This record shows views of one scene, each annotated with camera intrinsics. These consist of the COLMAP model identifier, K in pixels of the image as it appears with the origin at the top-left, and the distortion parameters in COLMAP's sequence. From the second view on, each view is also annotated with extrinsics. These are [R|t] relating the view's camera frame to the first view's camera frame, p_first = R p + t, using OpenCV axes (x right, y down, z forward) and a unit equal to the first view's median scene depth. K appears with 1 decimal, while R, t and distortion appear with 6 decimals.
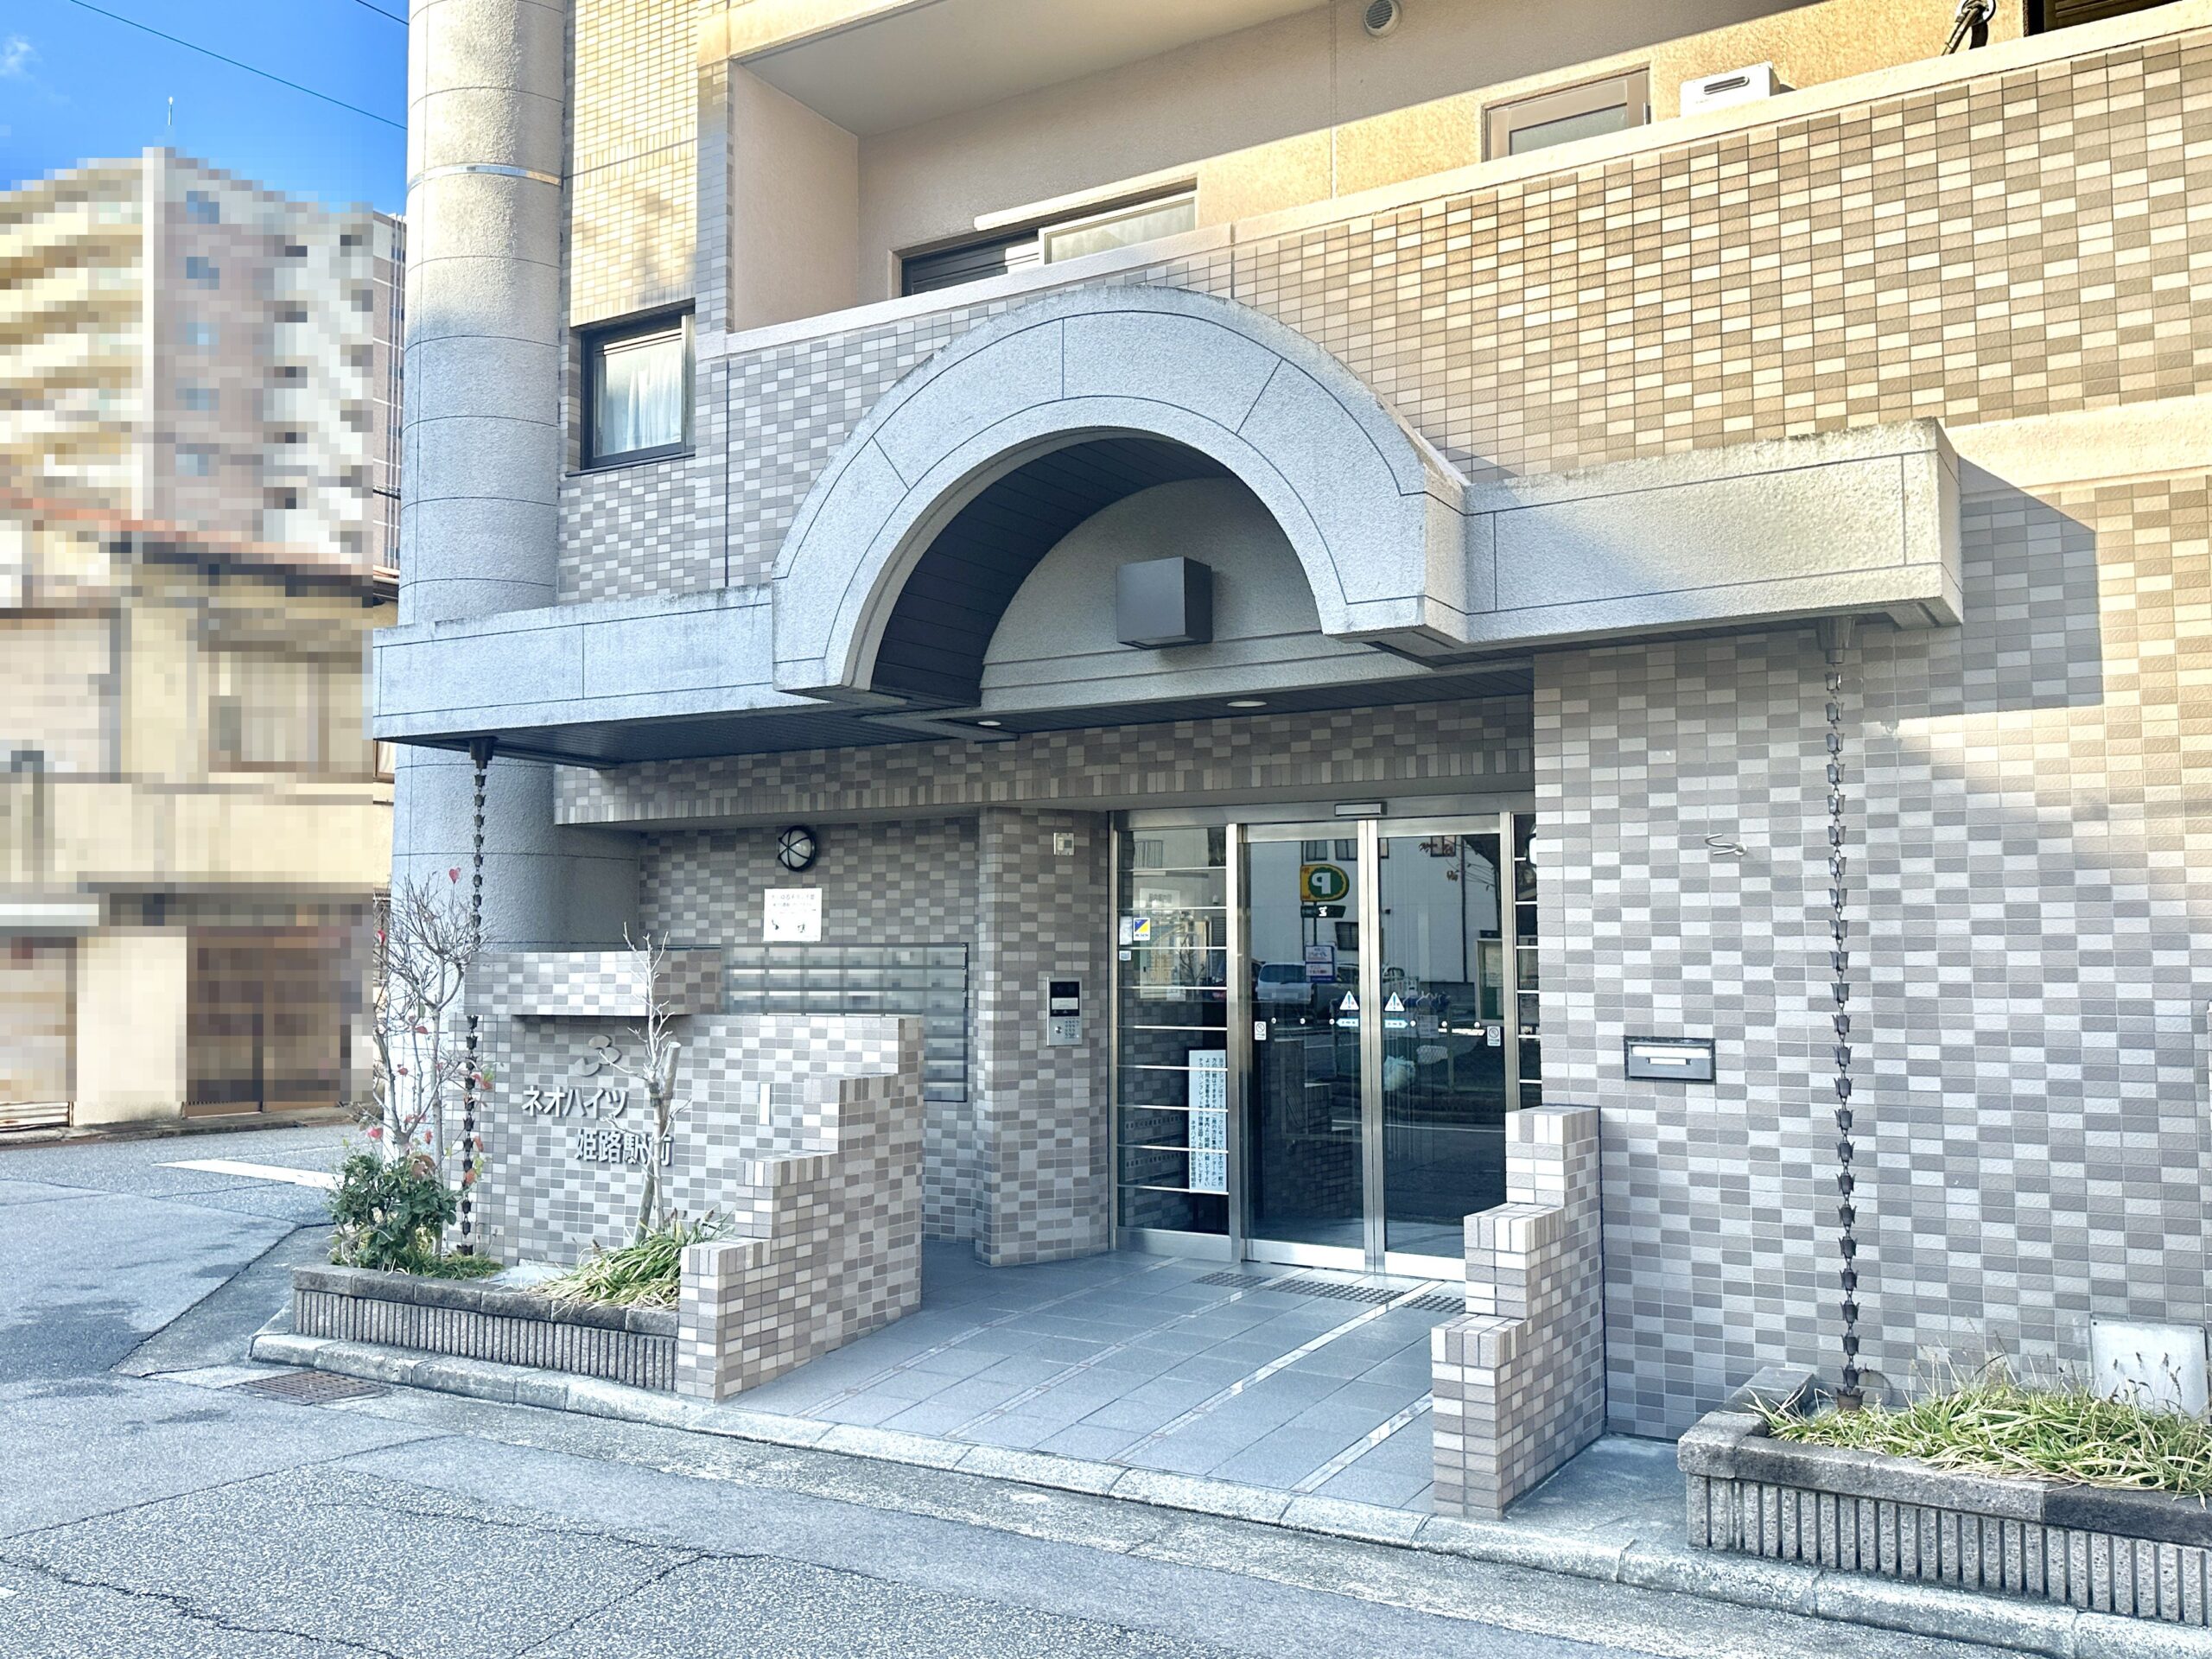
lens RADIAL K [[1852.5, 0, 1107.0], [0, 1852.5, 834.0], [0, 0, 1]] dist [0.068721, 0.002953]
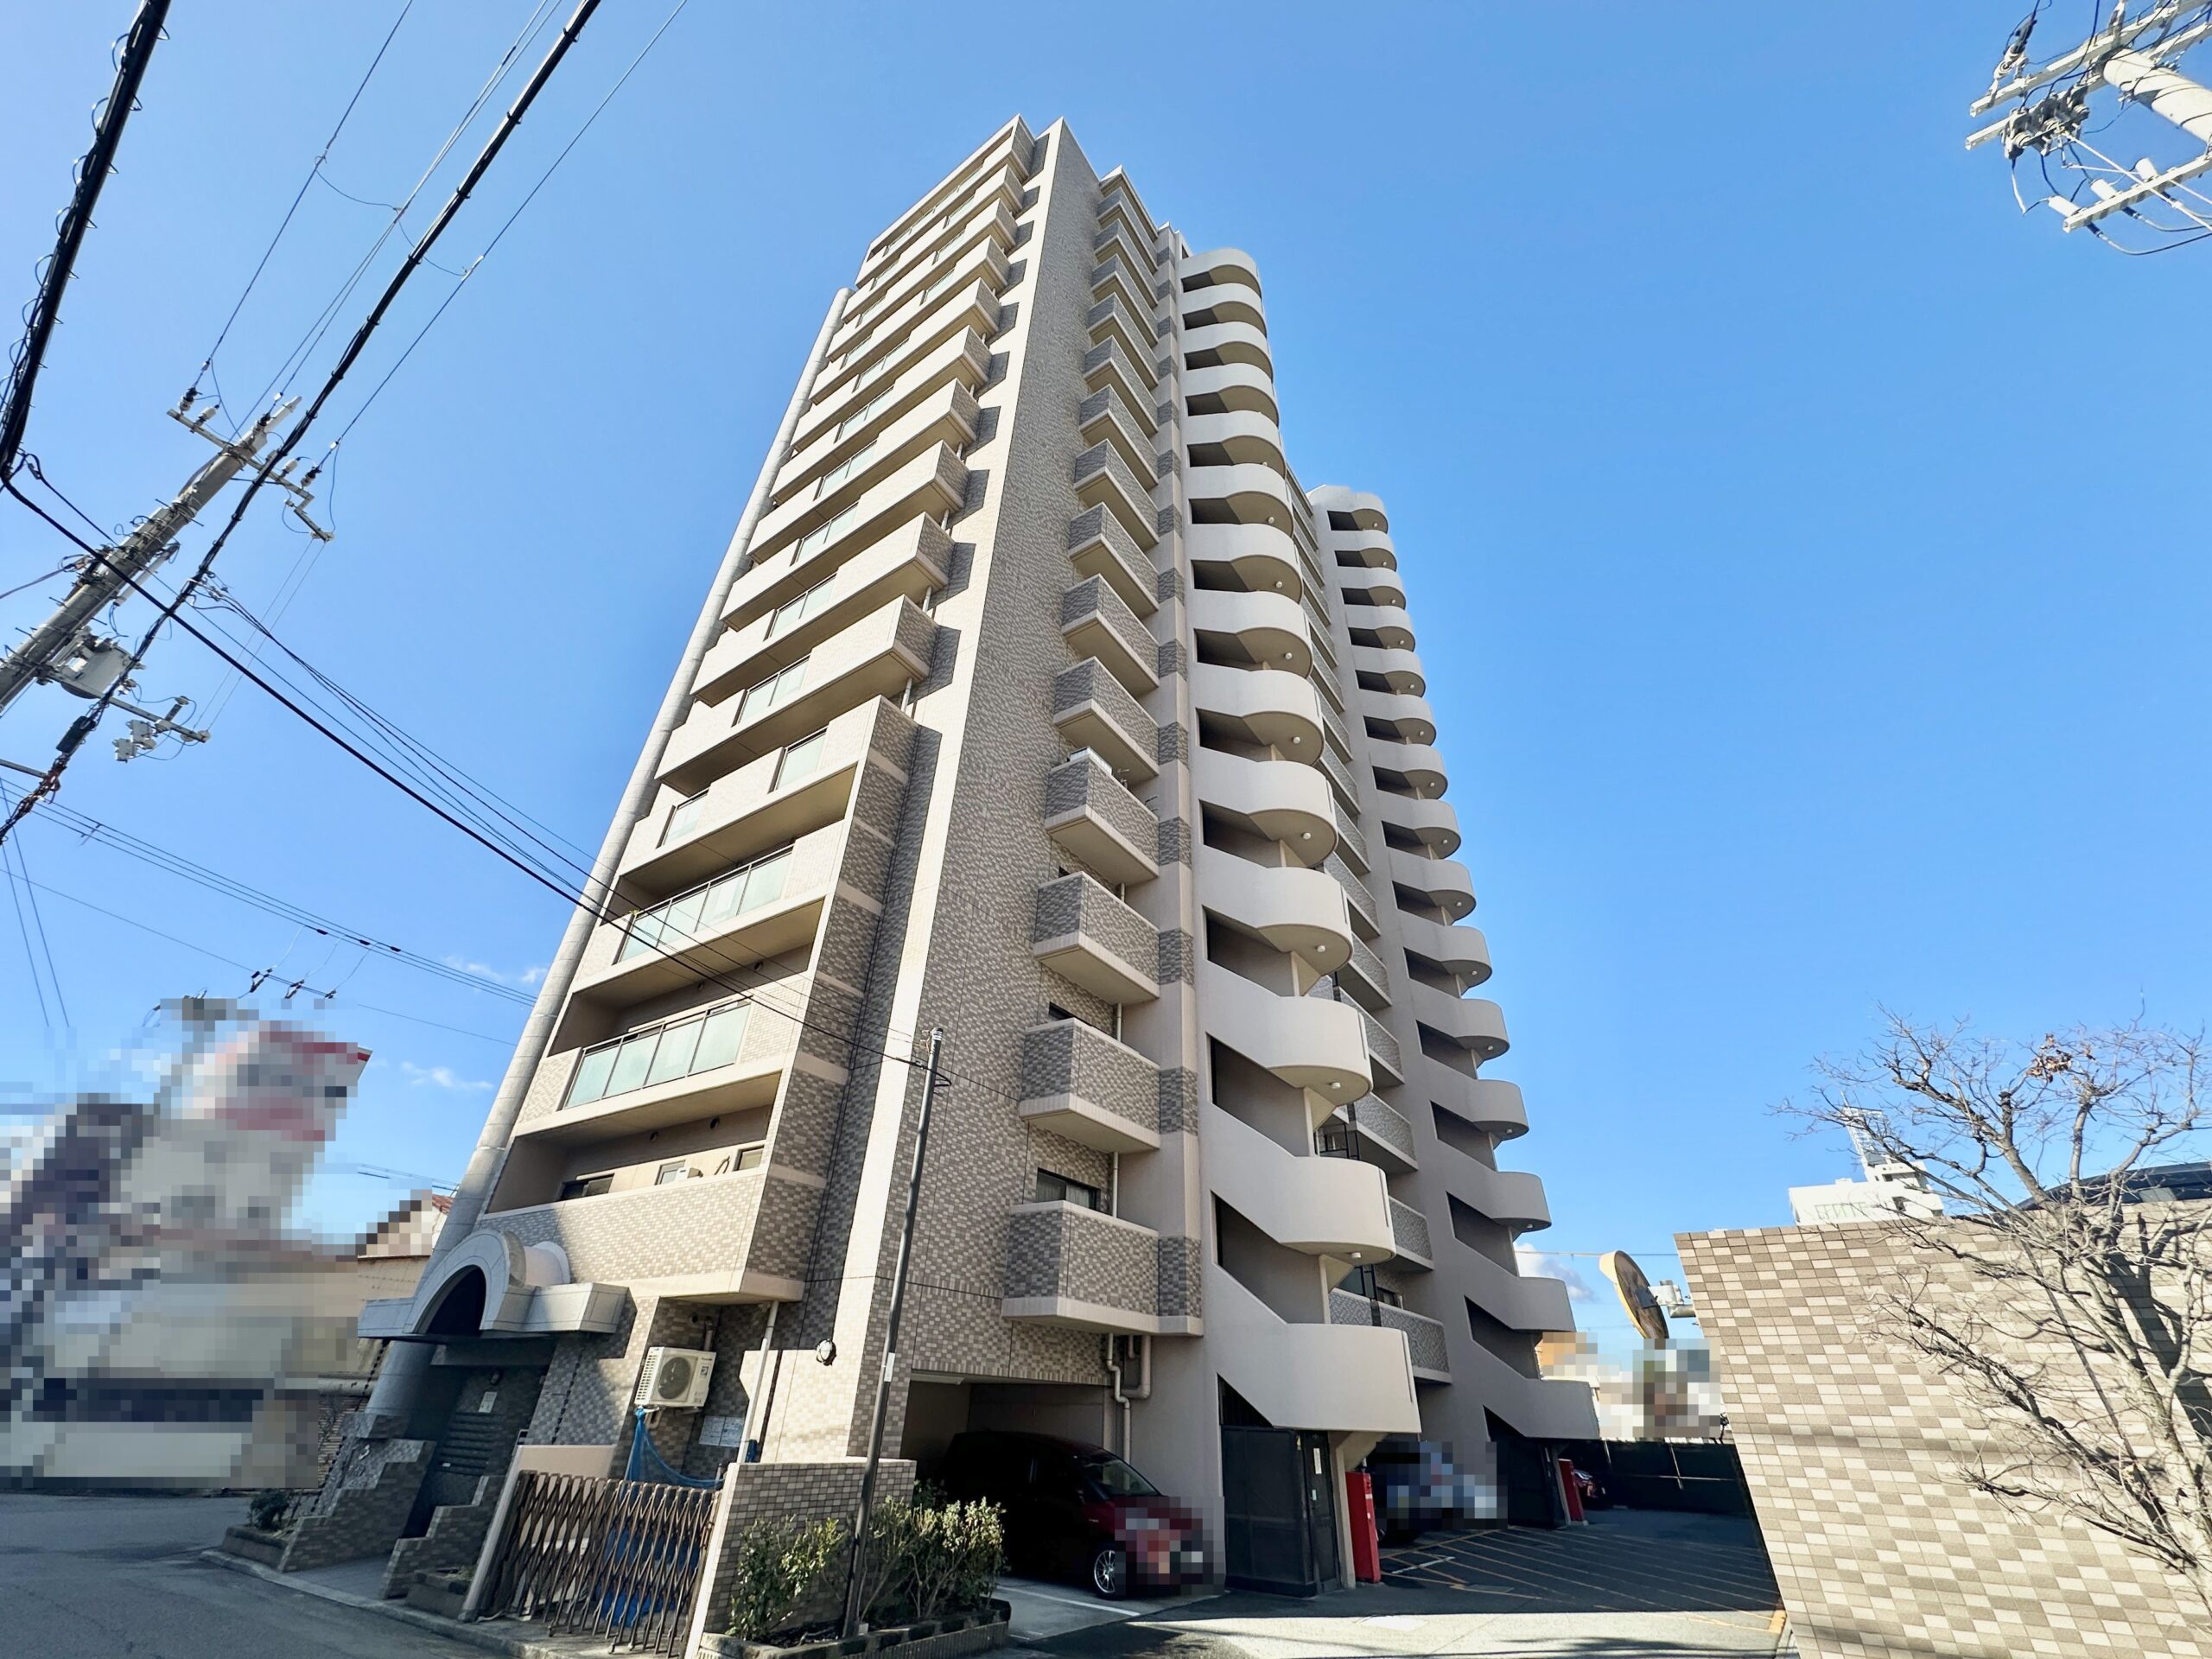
lens RADIAL K [[880.1, 0, 1107.9], [0, 880.1, 827.0], [0, 0, 1]] dist [0.000335, -0.000096]
pose [[0.997255, -0.015459, -0.072417, 1.407766], [-0.022894, 0.865684, -0.500067, -0.109845], [0.070421, 0.500352, 0.862954, -0.965301]]
